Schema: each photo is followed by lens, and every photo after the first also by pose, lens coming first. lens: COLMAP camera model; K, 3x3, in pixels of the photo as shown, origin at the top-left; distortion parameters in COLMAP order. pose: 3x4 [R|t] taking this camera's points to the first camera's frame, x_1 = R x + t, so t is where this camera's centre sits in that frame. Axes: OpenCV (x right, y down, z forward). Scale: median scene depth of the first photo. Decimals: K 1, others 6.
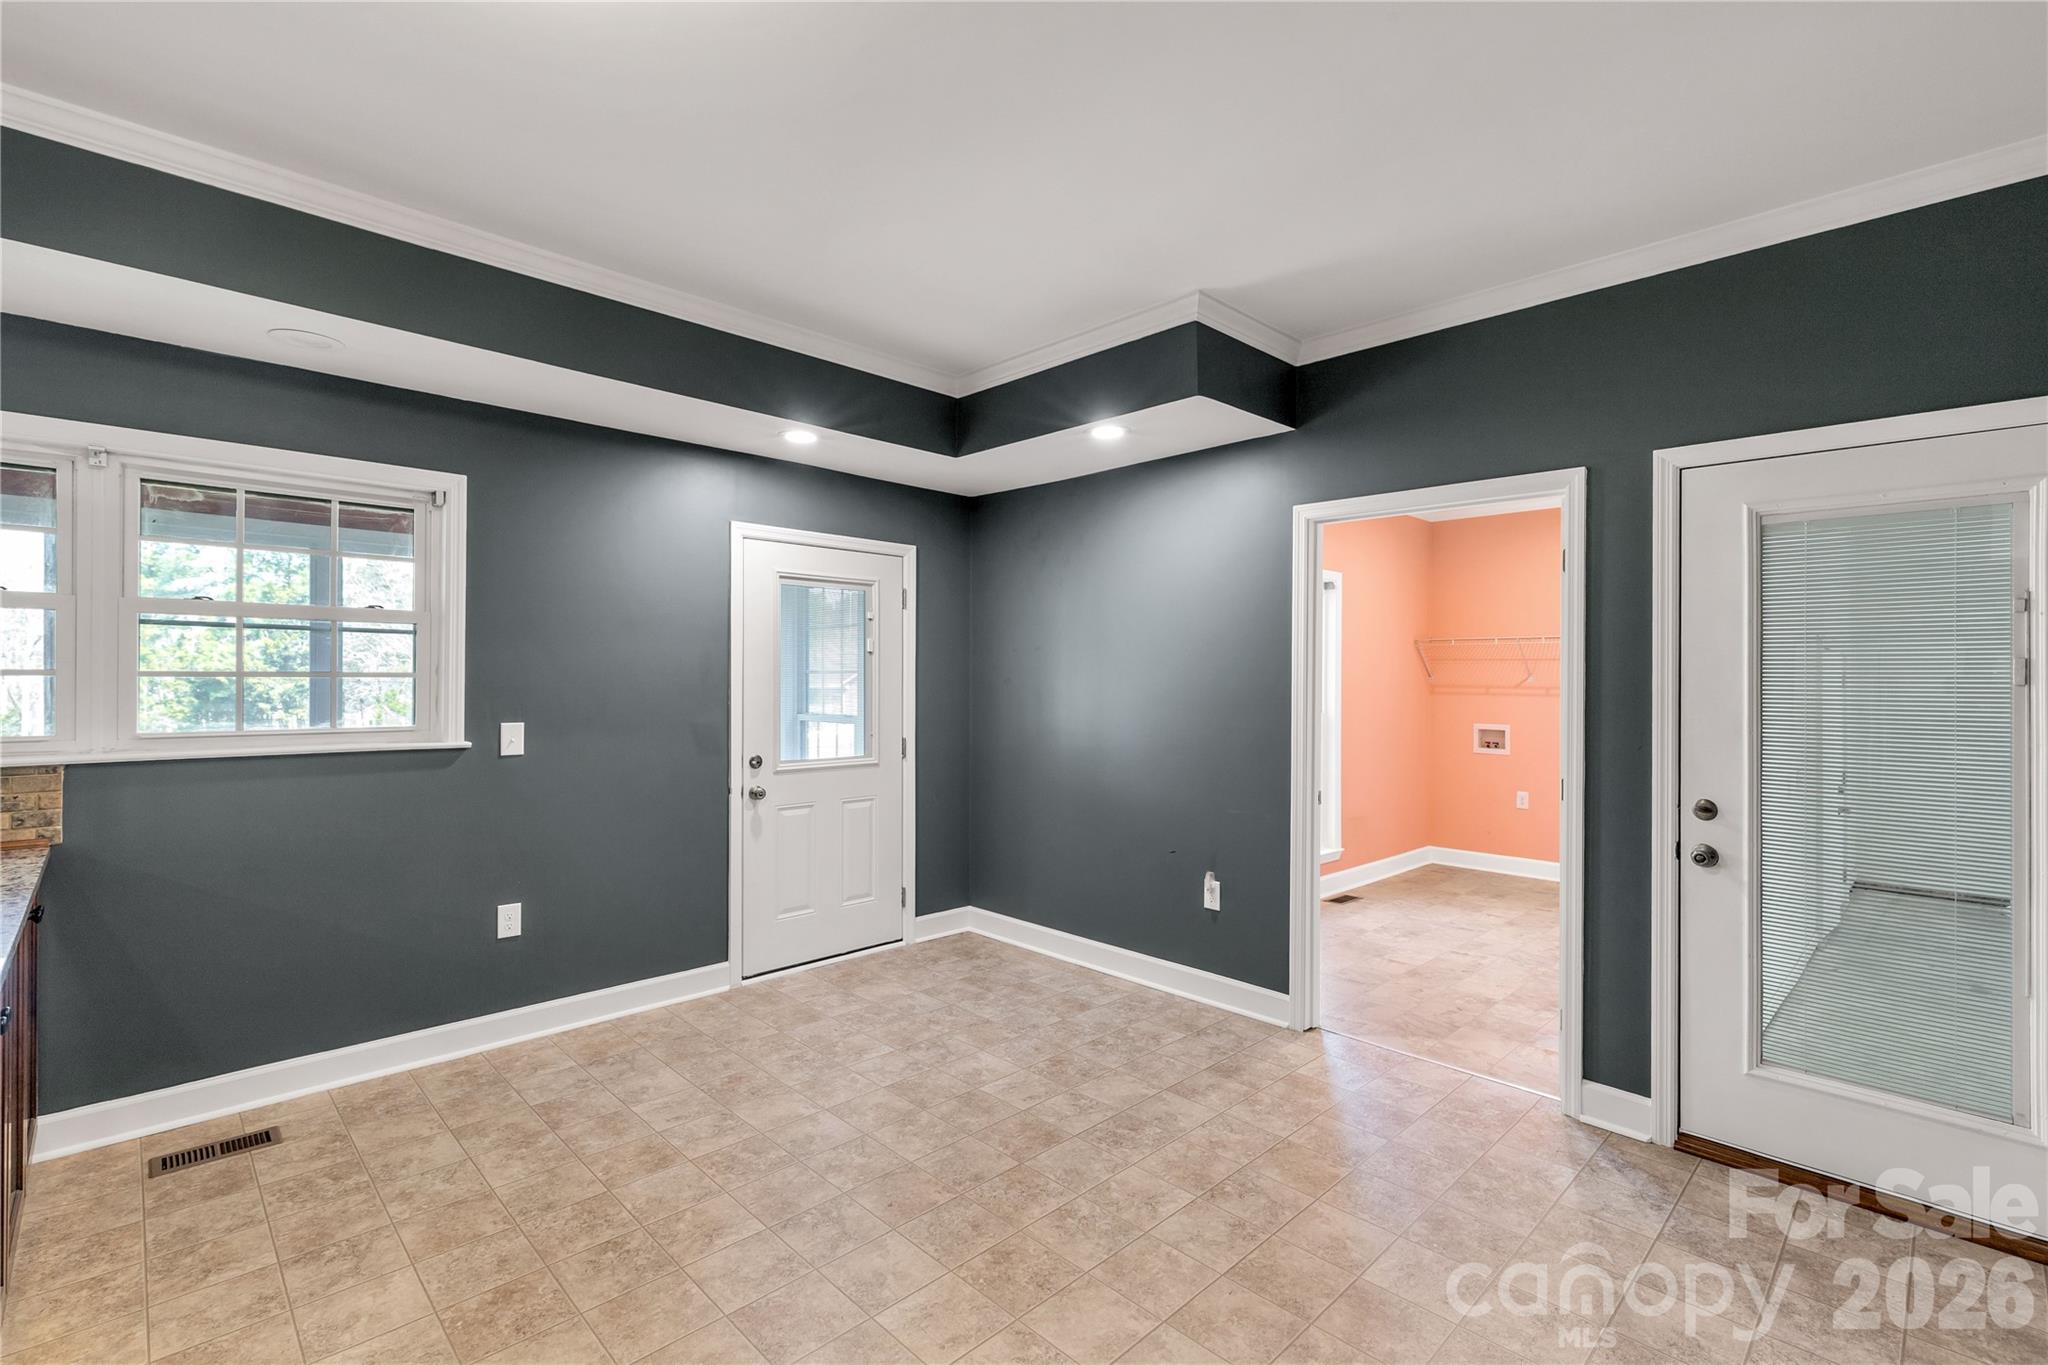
lens RADIAL K [[920.7, 0, 1015.6], [0, 920.7, 670.1], [0, 0, 1]] dist [0.003146, -0.000278]
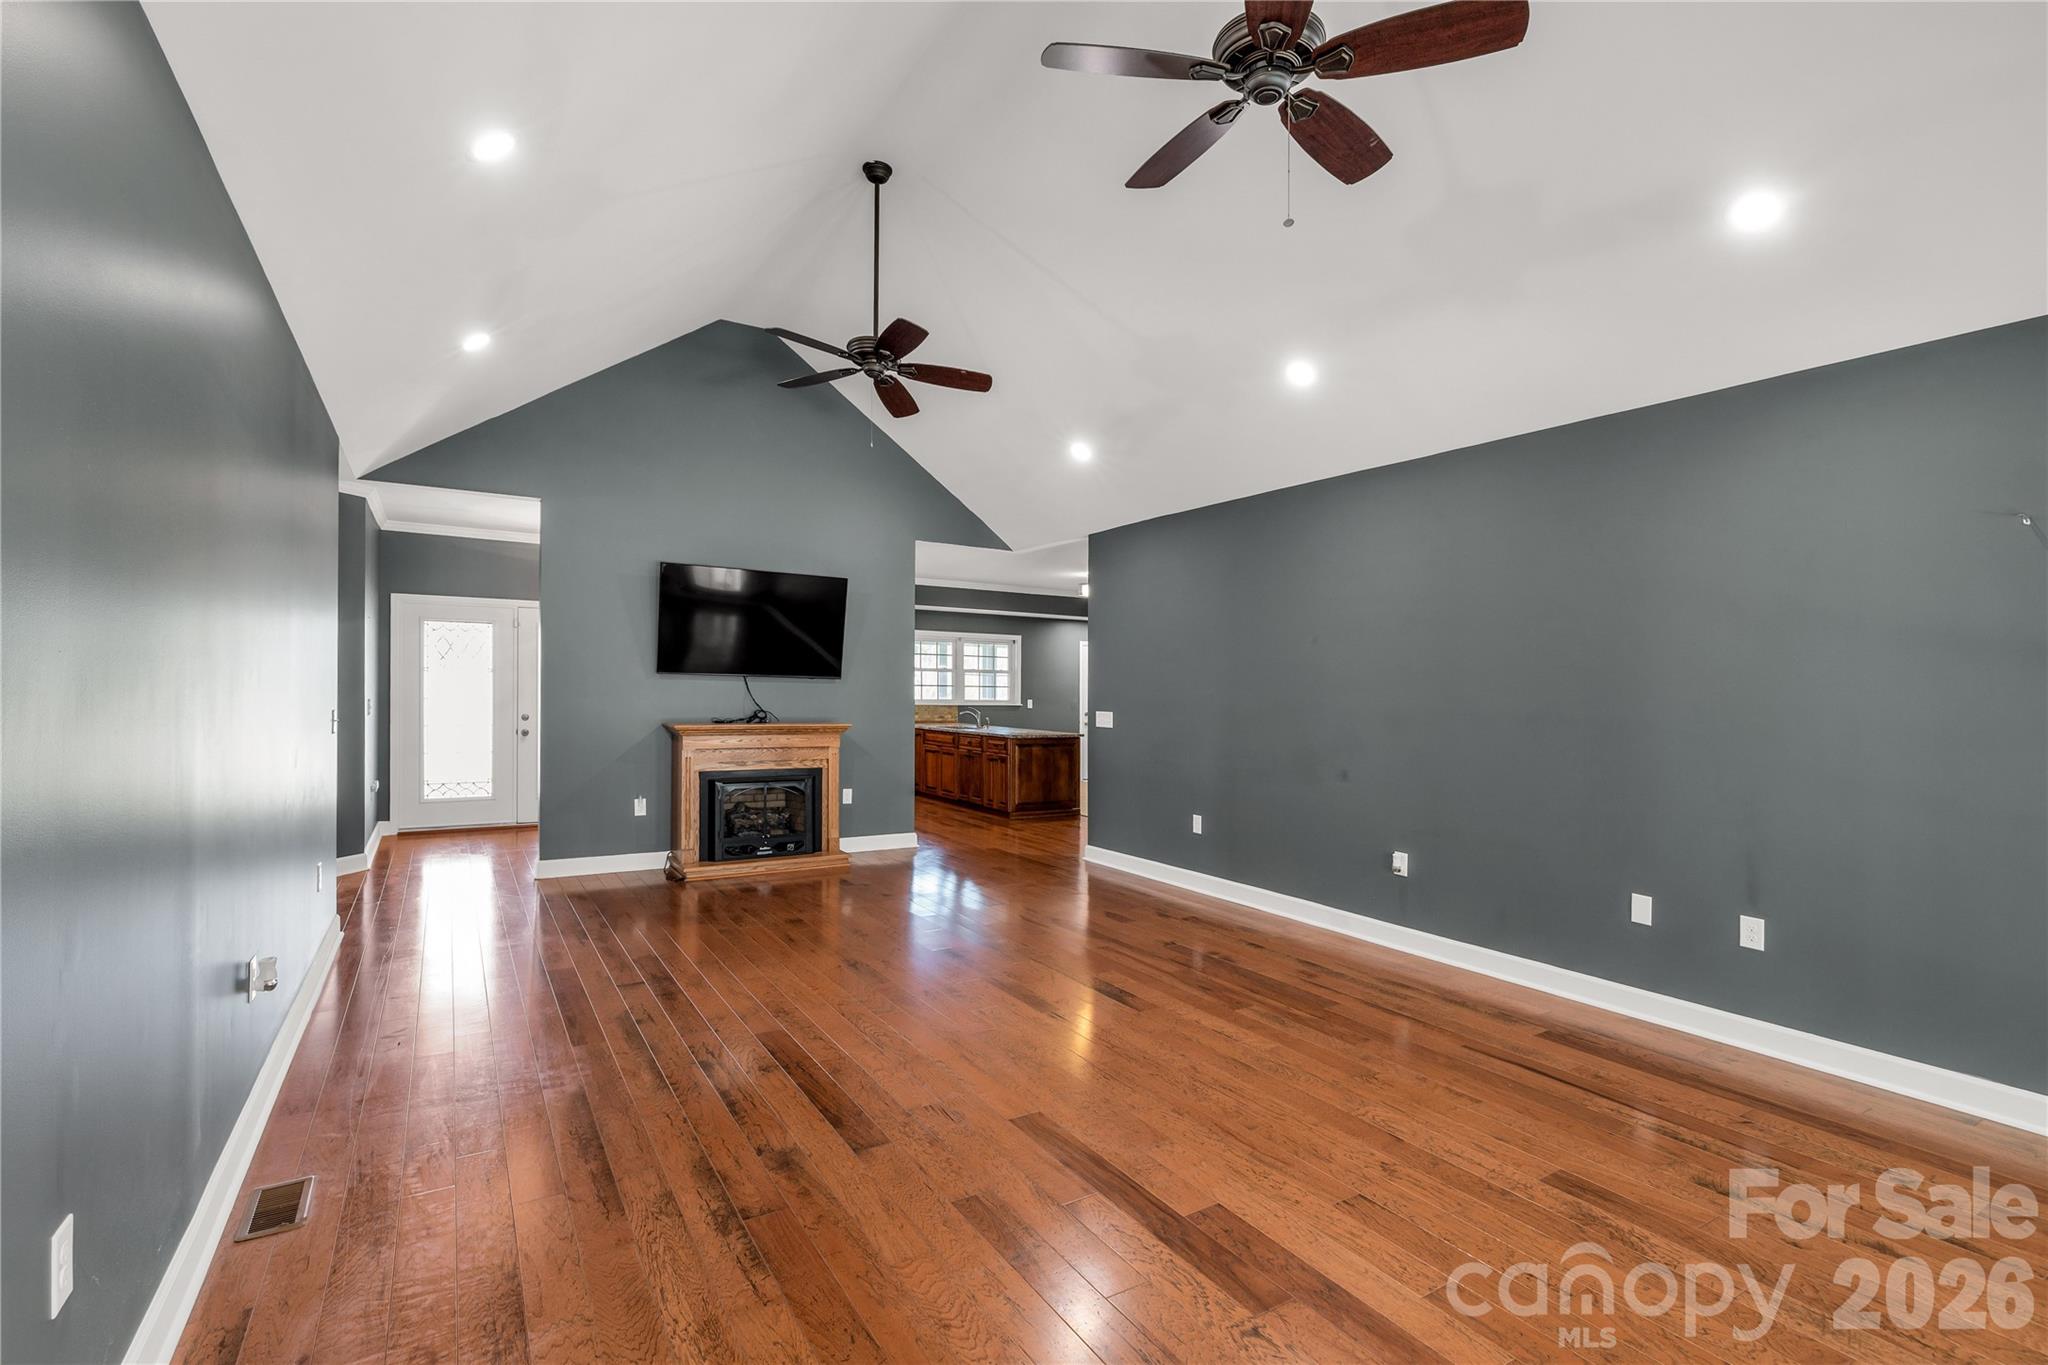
lens RADIAL K [[920.7, 0, 1016.2], [0, 920.7, 691.8], [0, 0, 1]] dist [0.003146, -0.000278]
pose [[0.977138, 0.006860, -0.212496, 0.207251], [-0.003580, 0.999868, 0.015819, -0.034639], [0.212576, -0.014697, 0.977034, -2.770610]]
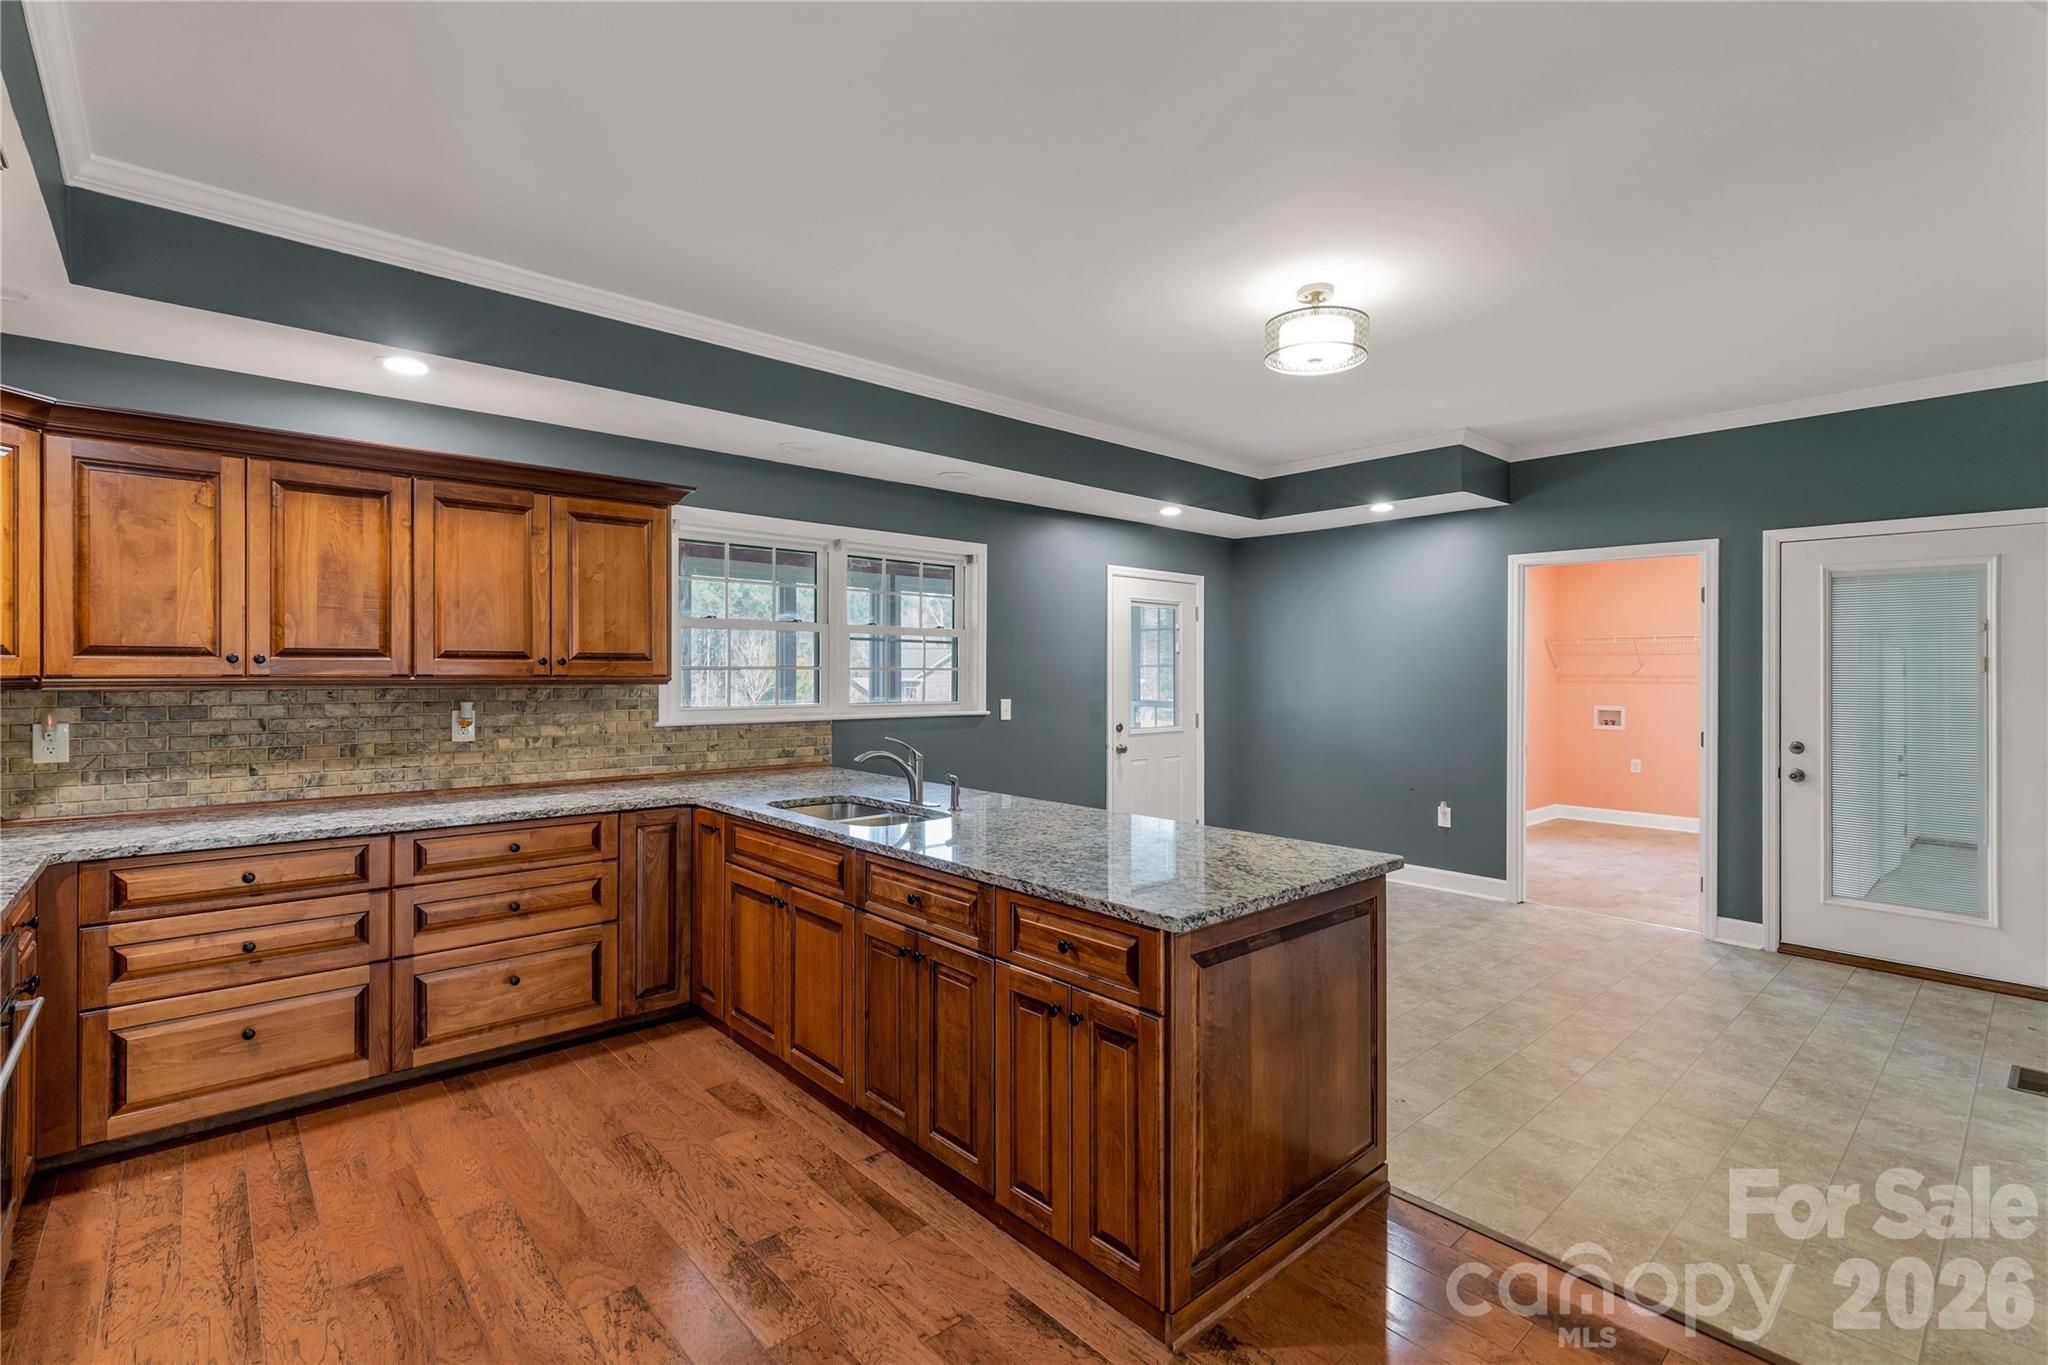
lens RADIAL K [[920.7, 0, 1015.7], [0, 920.7, 663.3], [0, 0, 1]] dist [0.003146, -0.000278]
pose [[0.998976, -0.003073, -0.045131, -0.468110], [0.003087, 0.999995, 0.000234, -0.004735], [0.045130, -0.000373, 0.998981, -0.581843]]
